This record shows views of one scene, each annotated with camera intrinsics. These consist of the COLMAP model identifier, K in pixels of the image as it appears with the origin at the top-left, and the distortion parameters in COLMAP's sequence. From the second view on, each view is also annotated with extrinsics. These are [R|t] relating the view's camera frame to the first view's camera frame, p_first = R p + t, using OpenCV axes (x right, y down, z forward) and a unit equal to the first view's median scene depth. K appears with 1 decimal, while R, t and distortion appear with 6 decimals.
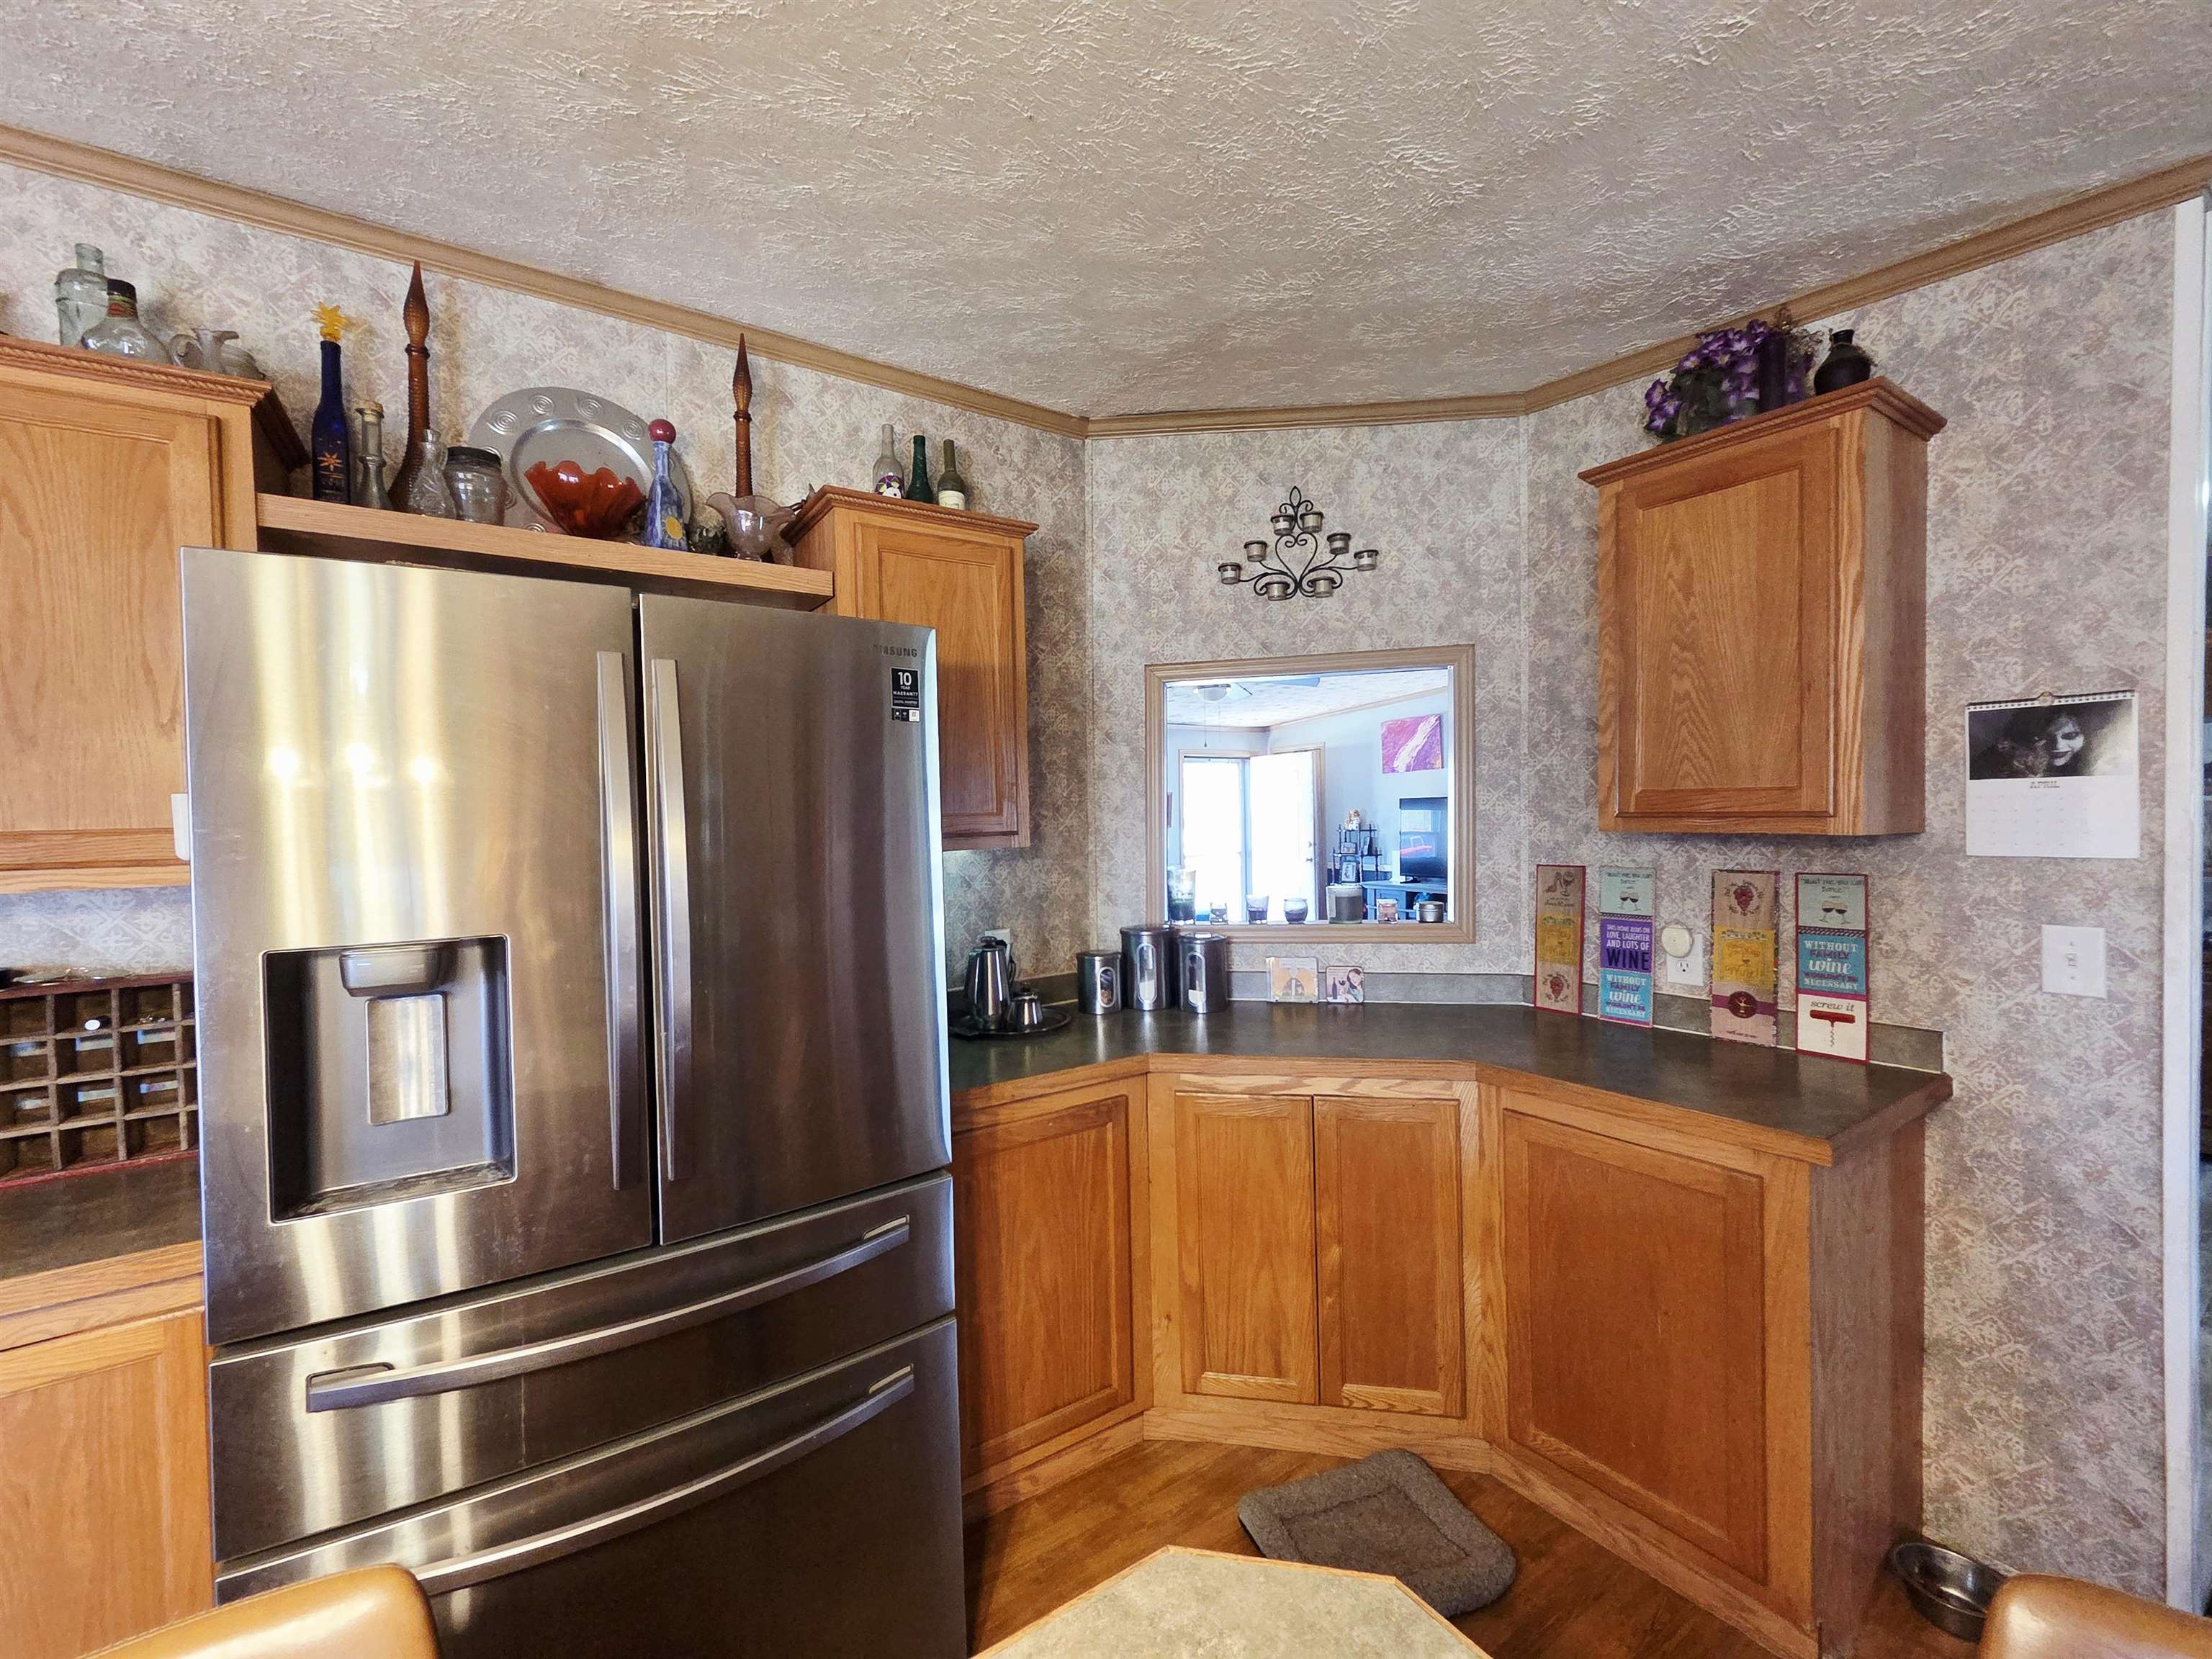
lens RADIAL K [[904.7, 0, 1102.1], [0, 904.7, 828.4], [0, 0, 1]] dist [0.001328, -0.001012]
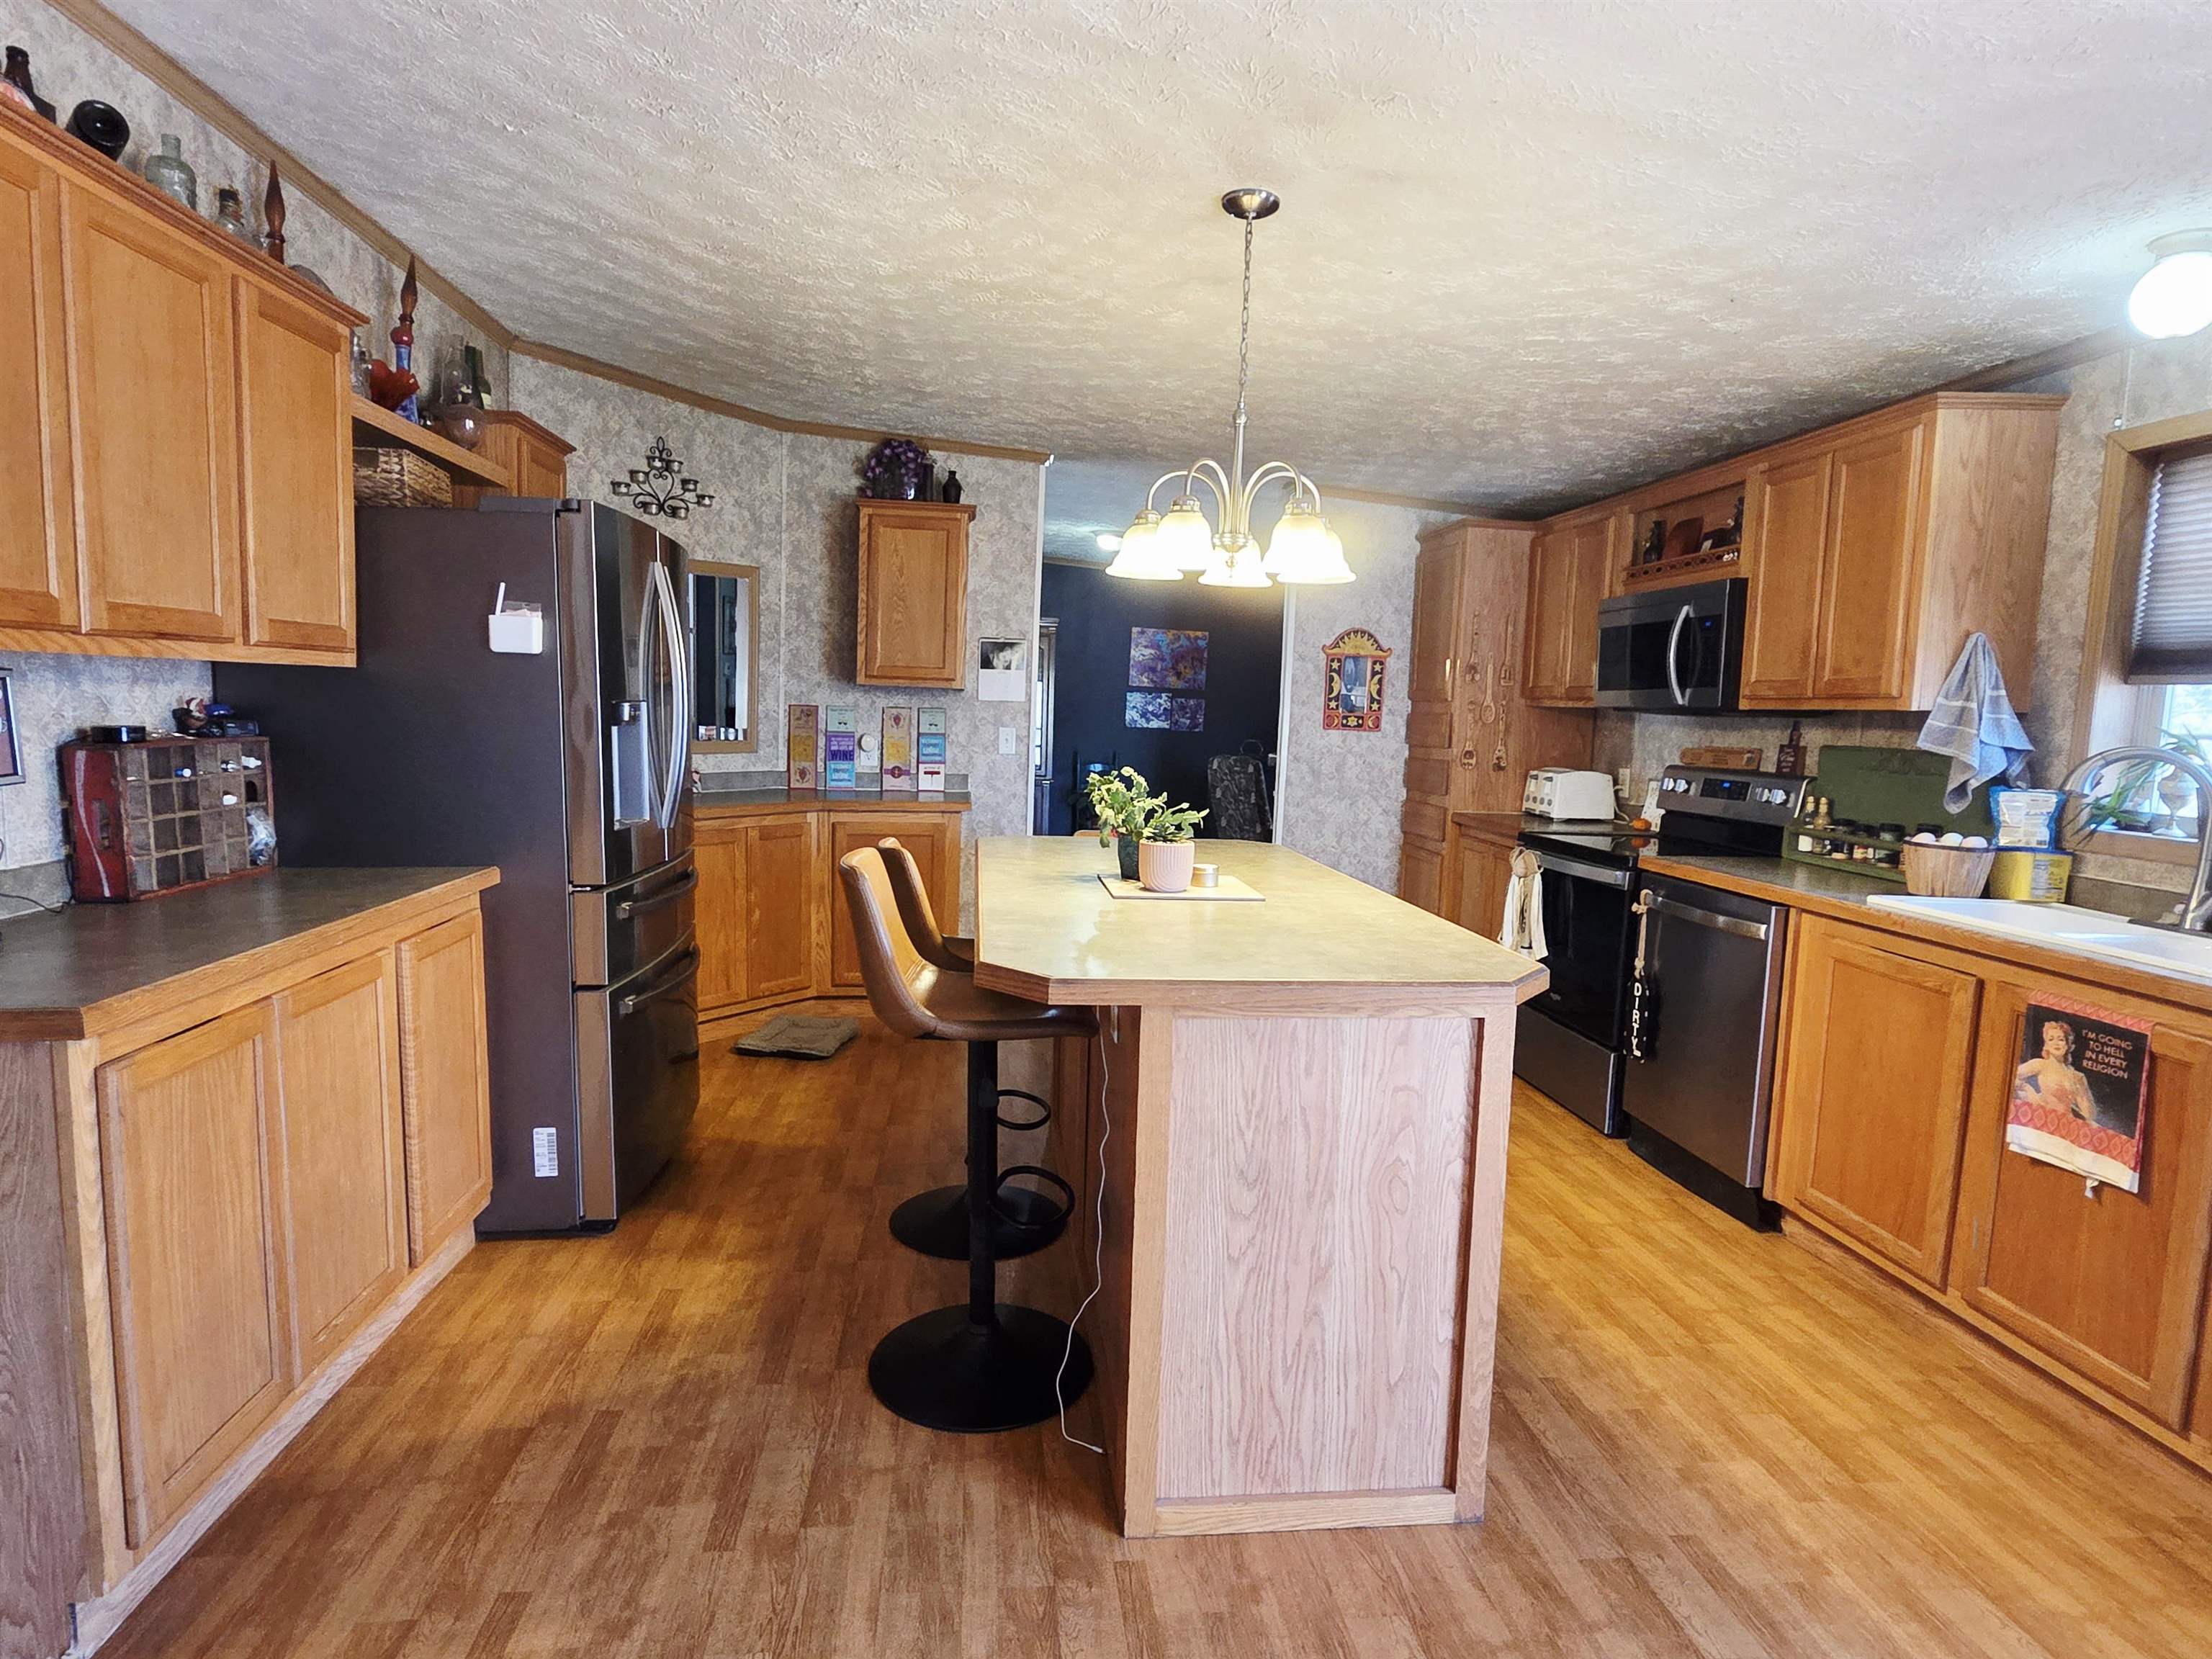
lens RADIAL K [[1174.6, 0, 1106.0], [0, 1174.6, 829.5], [0, 0, 1]] dist [0.001343, 0.000501]
pose [[0.461413, -0.059880, 0.885162, -1.331849], [-0.026651, 0.996334, 0.081293, 0.086082], [-0.886785, -0.061100, 0.458126, -0.605952]]
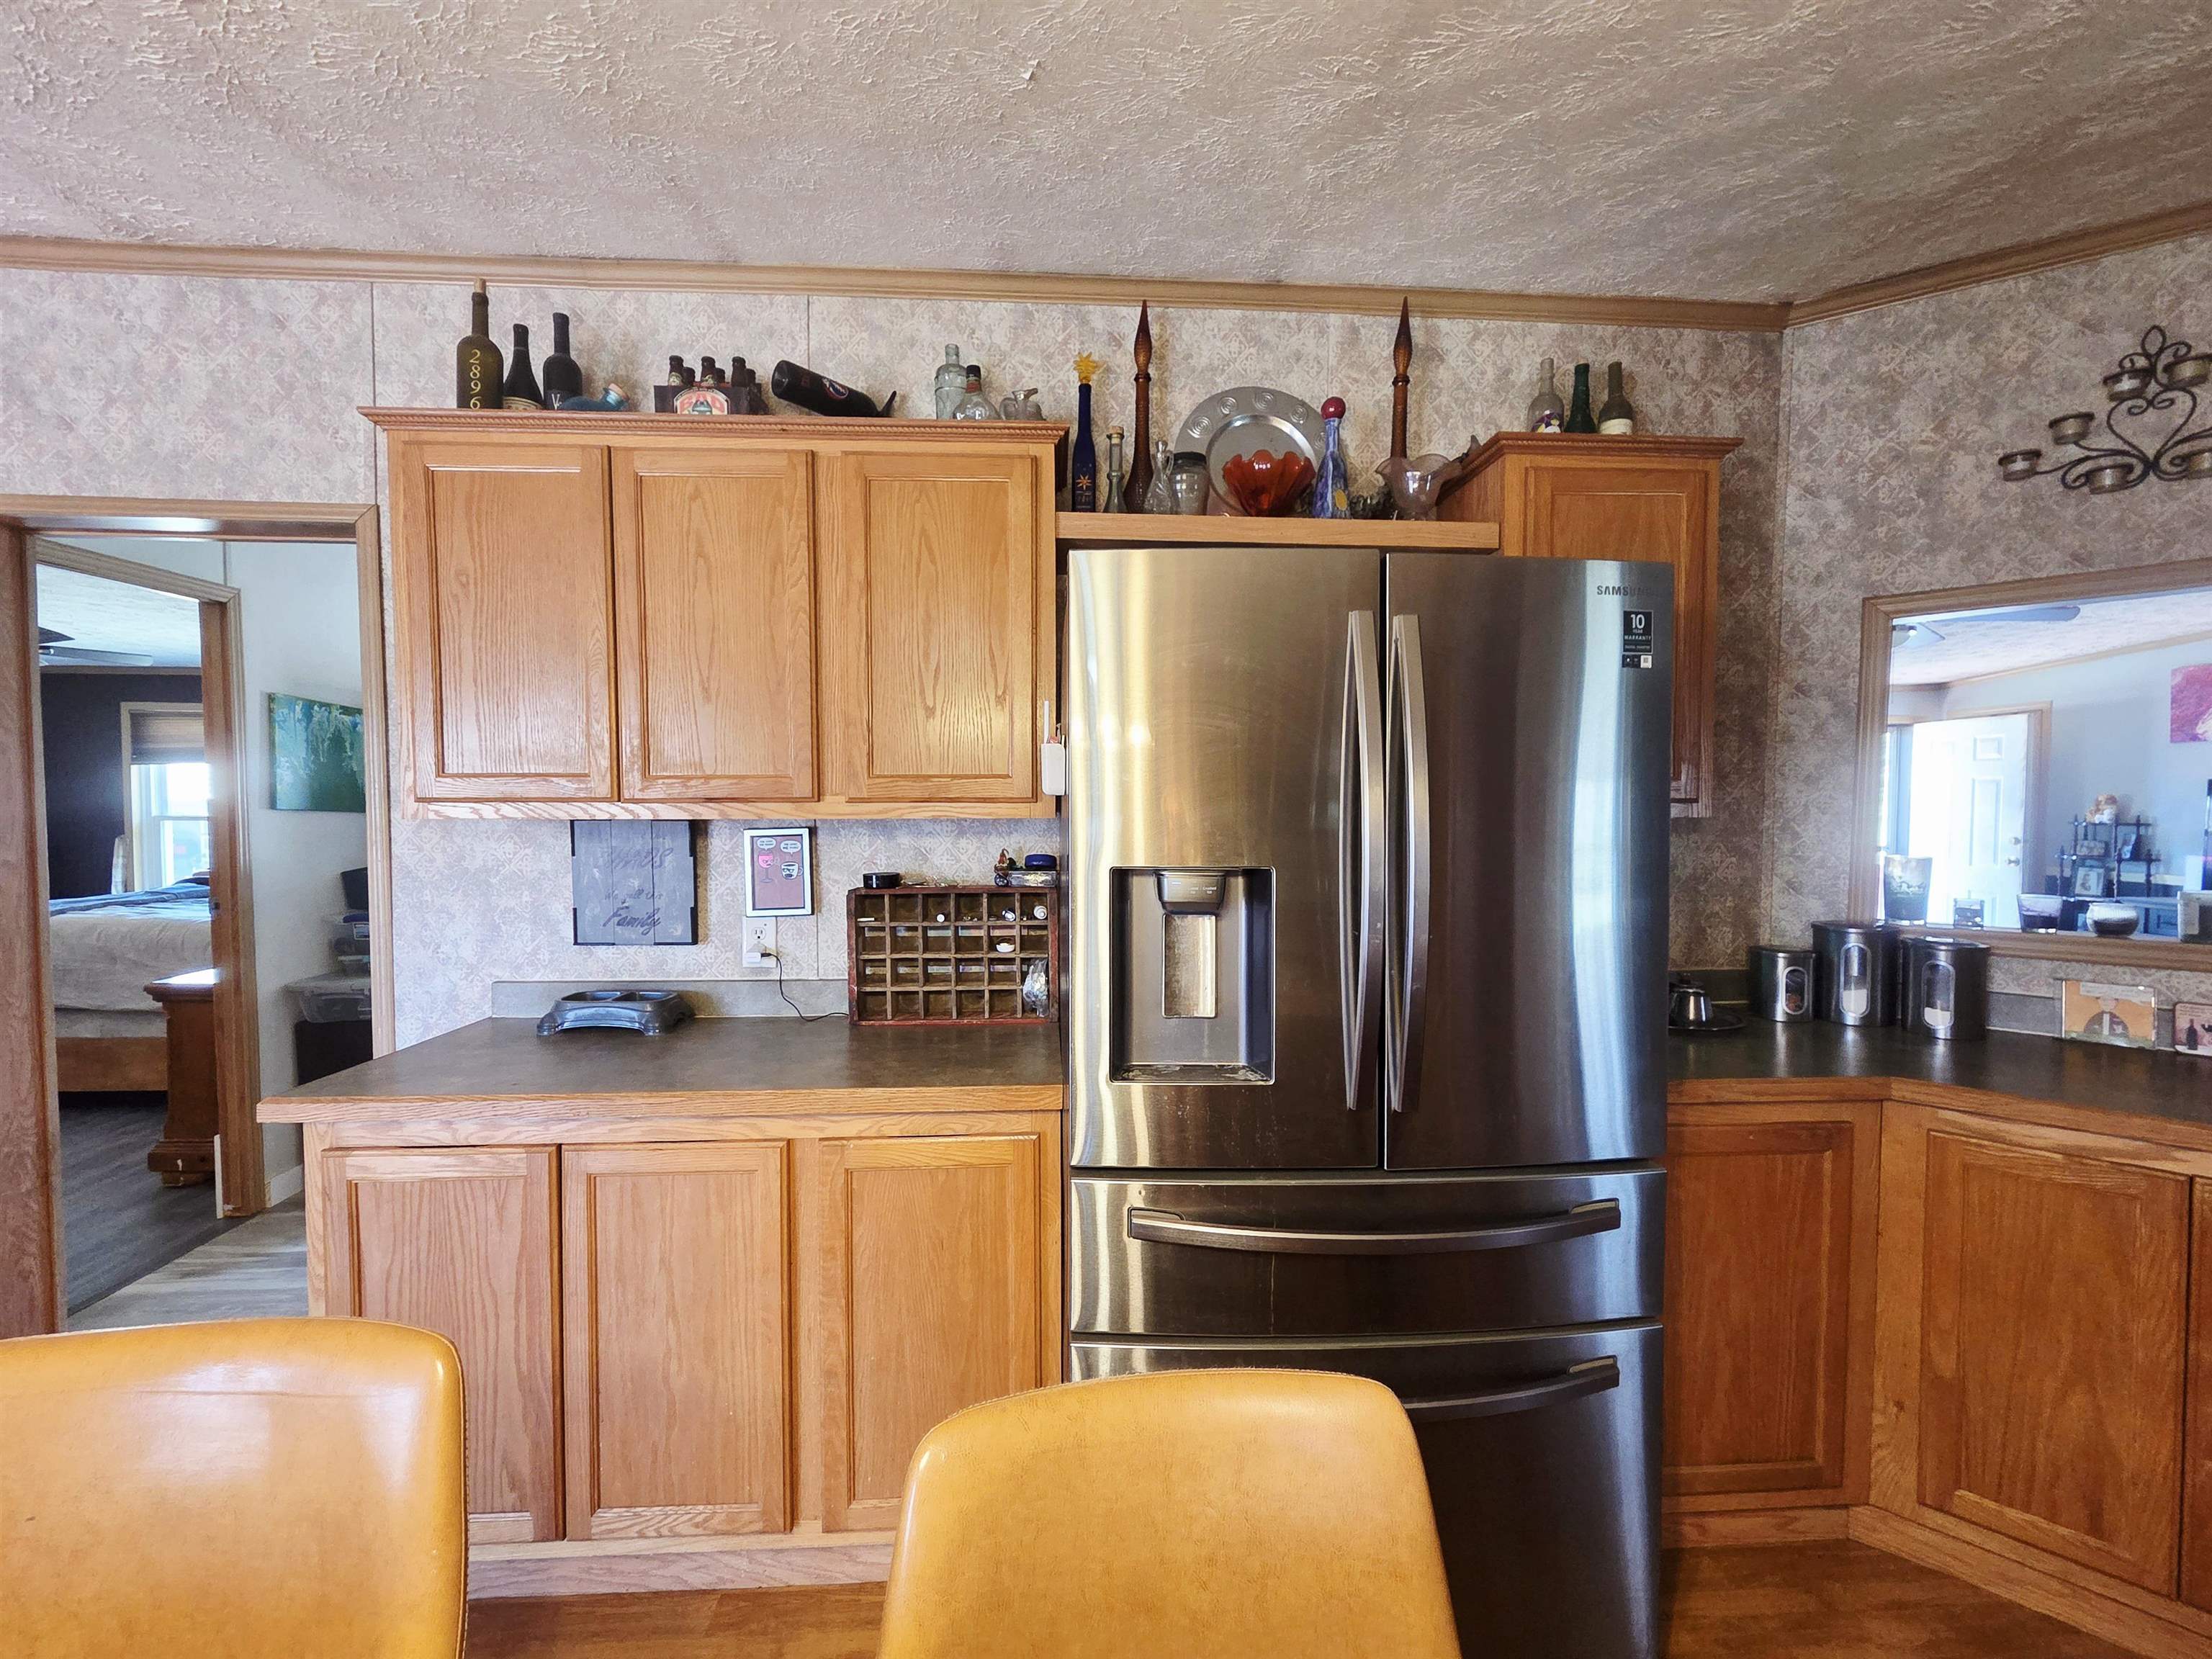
lens RADIAL K [[910.3, 0, 1092.2], [0, 910.3, 830.9], [0, 0, 1]] dist [-0.000036, 0.000065]
pose [[0.861638, 0.041369, -0.505834, -0.147448], [-0.028223, 0.999036, 0.033629, 0.020555], [0.506737, -0.014700, 0.861975, -0.052948]]
